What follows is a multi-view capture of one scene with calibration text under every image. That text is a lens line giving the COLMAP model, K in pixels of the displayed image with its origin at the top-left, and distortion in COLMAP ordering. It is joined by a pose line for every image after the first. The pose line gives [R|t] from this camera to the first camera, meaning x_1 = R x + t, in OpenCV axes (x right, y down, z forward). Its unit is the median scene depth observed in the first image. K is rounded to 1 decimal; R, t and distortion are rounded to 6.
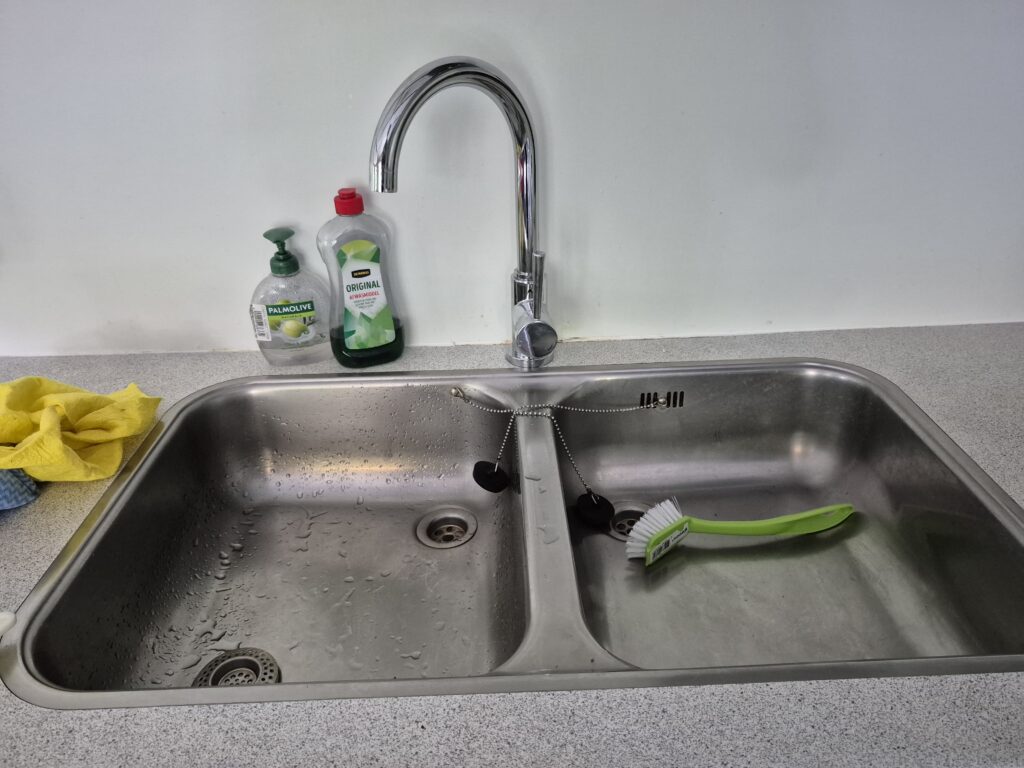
lens RADIAL K [[723.1, 0, 512.0], [0, 723.1, 384.0], [0, 0, 1]] dist [0.057822, -0.002726]
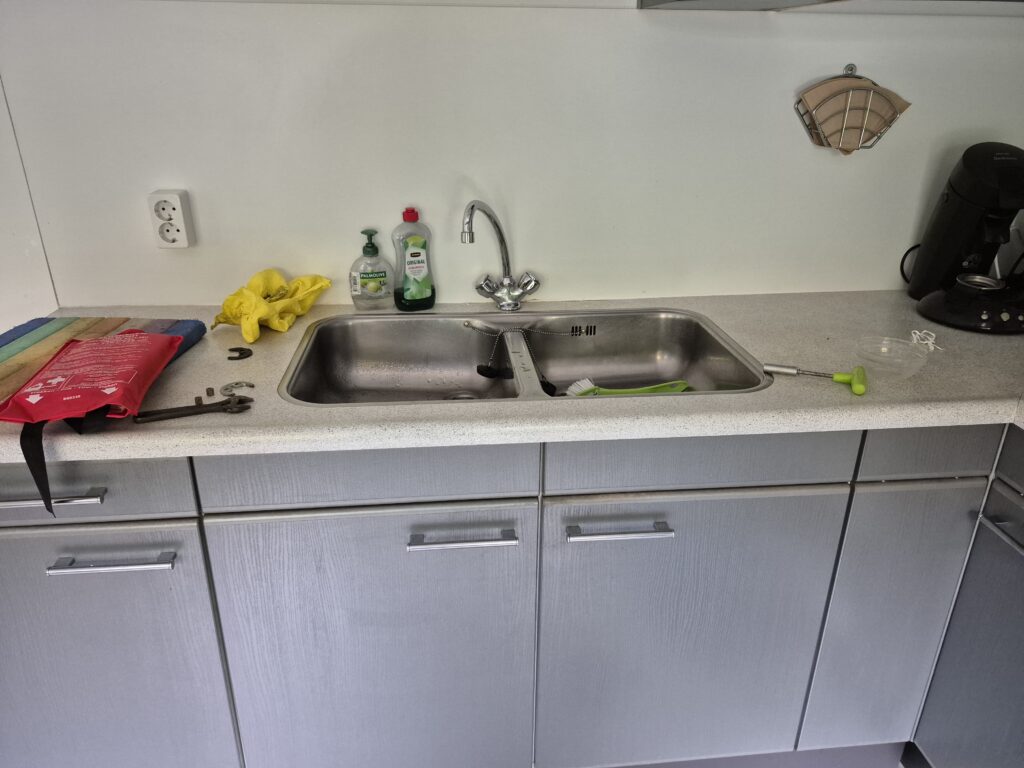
lens RADIAL K [[687.2, 0, 512.0], [0, 687.2, 384.0], [0, 0, 1]] dist [0.060607, -0.000183]
pose [[0.996804, 0.001016, 0.079882, -0.103137], [0.005105, 0.997065, -0.076384, 0.285168], [-0.079726, 0.076548, 0.993873, -0.656326]]
